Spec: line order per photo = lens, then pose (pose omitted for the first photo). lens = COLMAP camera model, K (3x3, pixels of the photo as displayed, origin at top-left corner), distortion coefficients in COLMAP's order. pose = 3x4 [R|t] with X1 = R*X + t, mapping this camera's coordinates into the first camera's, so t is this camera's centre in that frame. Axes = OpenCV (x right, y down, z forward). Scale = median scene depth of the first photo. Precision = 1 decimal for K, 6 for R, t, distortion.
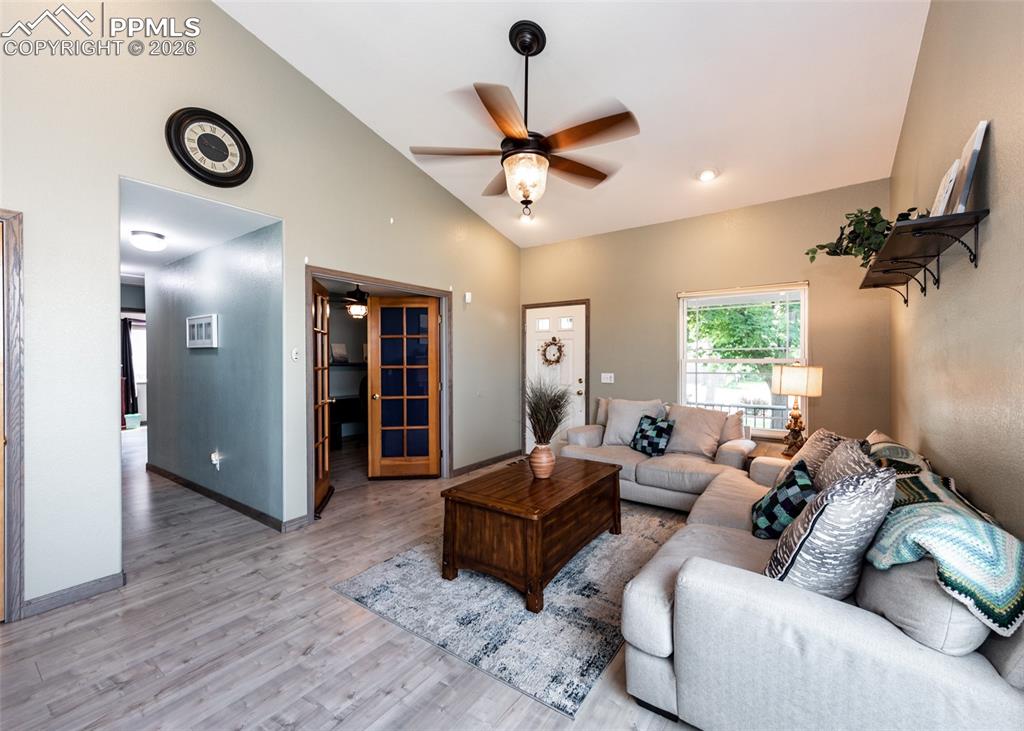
lens RADIAL K [[396.4, 0, 504.0], [0, 396.4, 365.1], [0, 0, 1]] dist [0.003458, 0.000058]
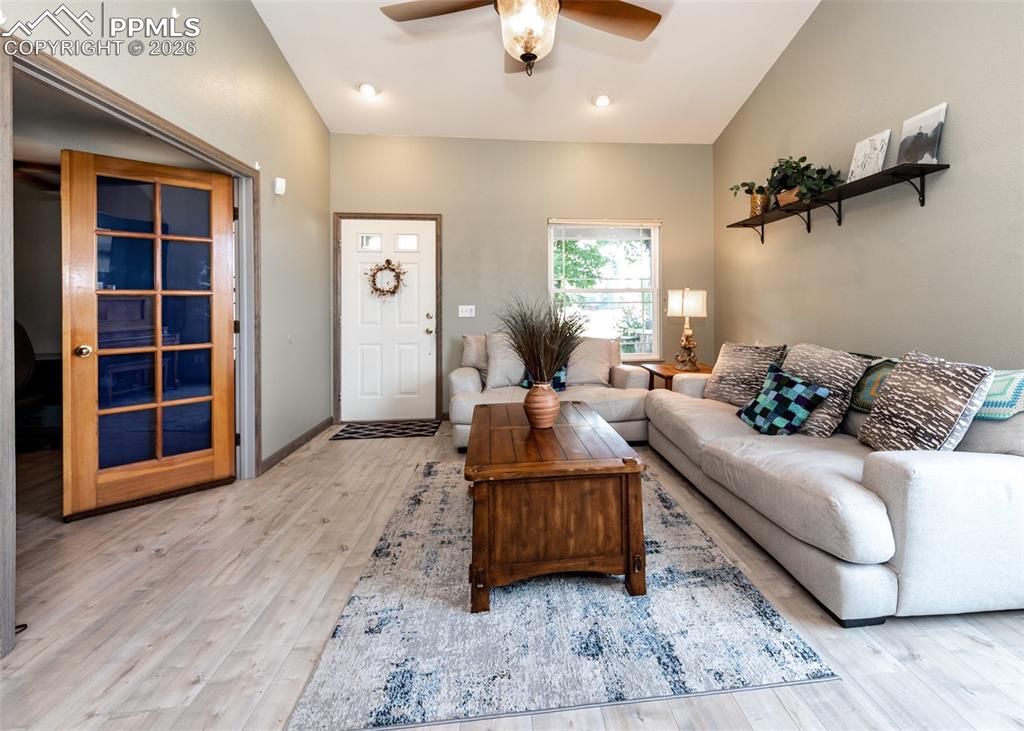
lens RADIAL K [[451.1, 0, 516.4], [0, 451.1, 308.2], [0, 0, 1]] dist [0.003978, -0.001000]
pose [[0.760010, -0.000775, 0.649911, -0.341202], [0.008052, 0.999934, -0.008223, 0.042626], [-0.649862, 0.011482, 0.759966, 0.254586]]
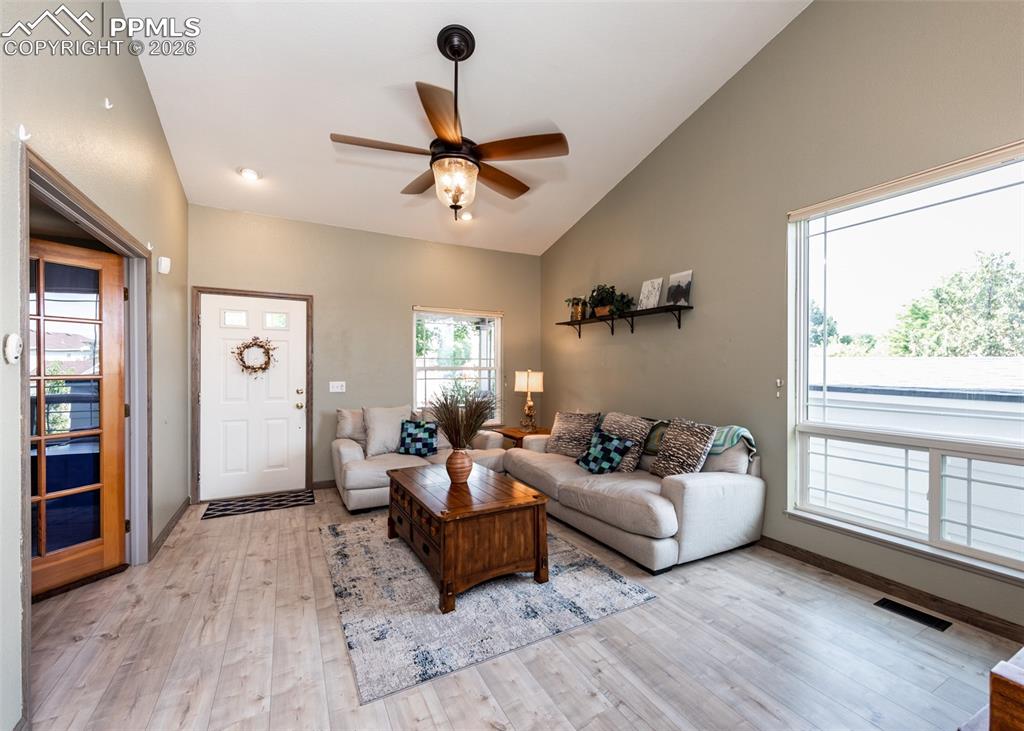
lens RADIAL K [[451.1, 0, 482.3], [0, 451.1, 371.7], [0, 0, 1]] dist [0.003978, -0.001000]
pose [[0.465327, -0.001884, 0.885137, -0.610008], [0.006870, 0.999975, -0.001483, 0.002218], [-0.885112, 0.006770, 0.465329, 0.279475]]
